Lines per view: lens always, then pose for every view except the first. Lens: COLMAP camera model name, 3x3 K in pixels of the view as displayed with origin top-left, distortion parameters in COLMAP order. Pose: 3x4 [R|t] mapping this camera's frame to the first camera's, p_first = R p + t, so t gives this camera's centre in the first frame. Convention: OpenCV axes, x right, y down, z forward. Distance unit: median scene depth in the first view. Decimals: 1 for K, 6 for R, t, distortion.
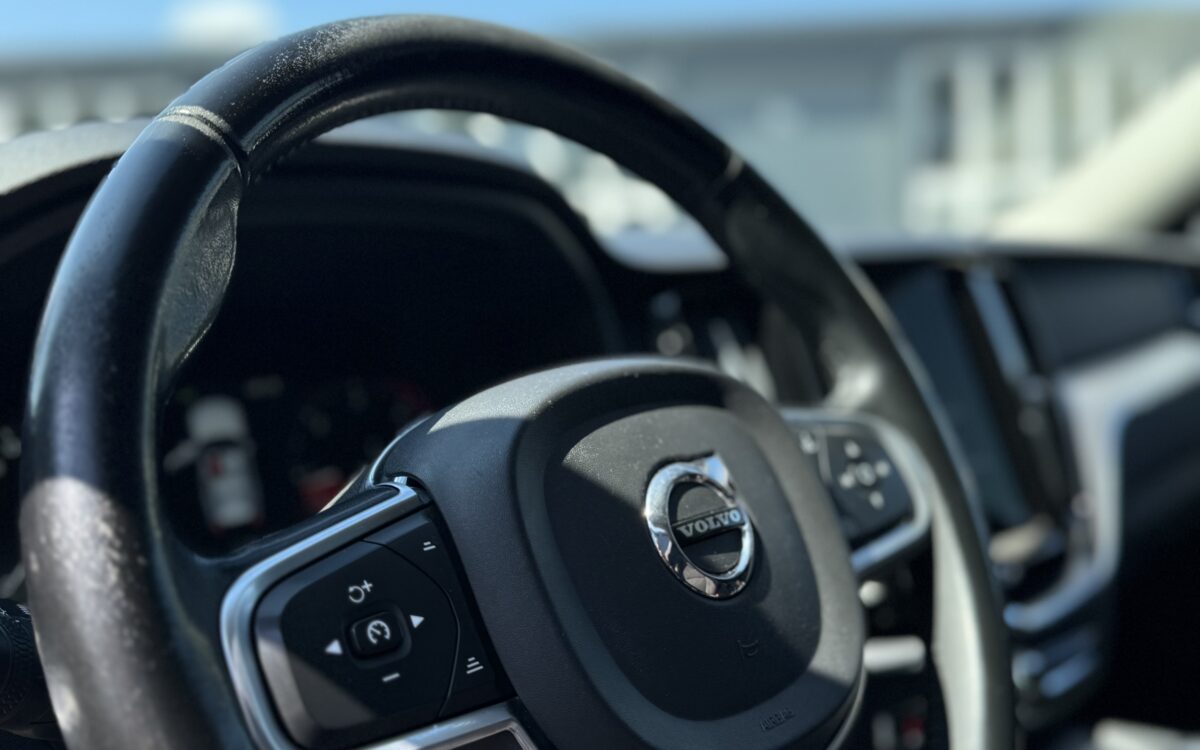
lens RADIAL K [[1112.4, 0, 600.0], [0, 1112.4, 375.0], [0, 0, 1]] dist [0.181234, -0.449536]
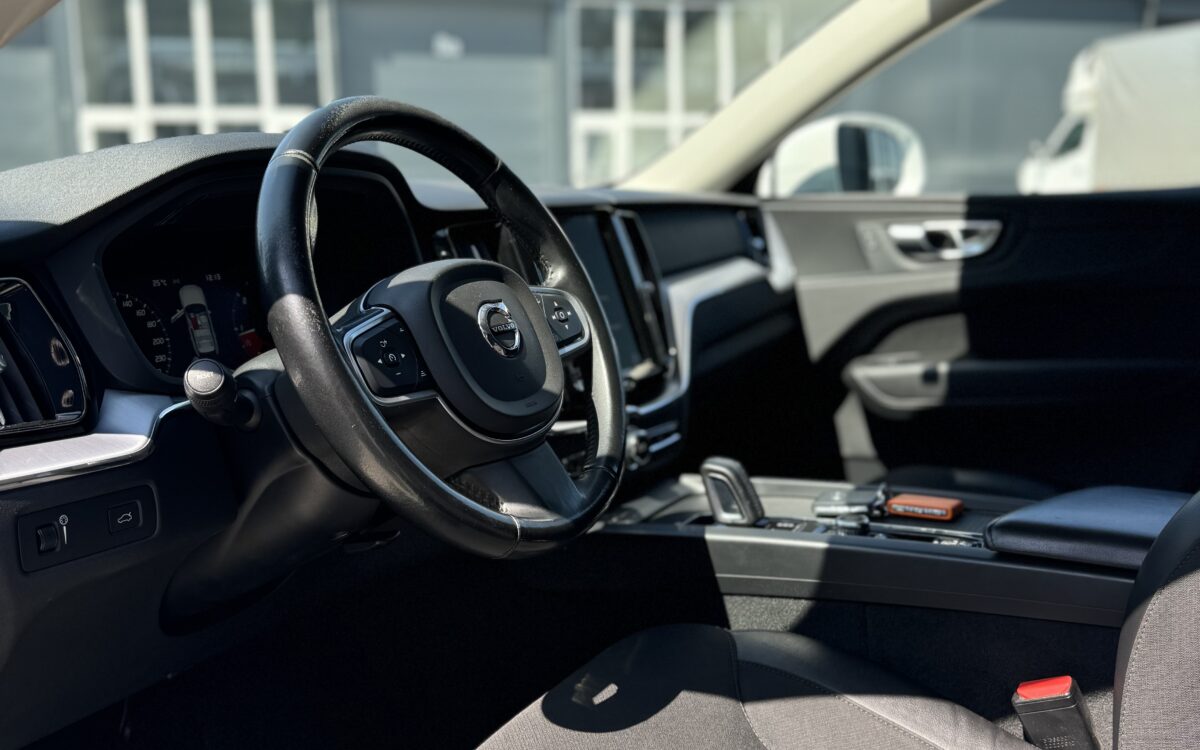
lens RADIAL K [[1112.4, 0, 600.0], [0, 1112.4, 375.0], [0, 0, 1]] dist [0.181234, -0.449536]
pose [[0.957024, -0.022682, 0.289120, -0.353942], [0.002906, 0.997637, 0.068646, 0.063357], [-0.289993, -0.064856, 0.954829, -1.205622]]
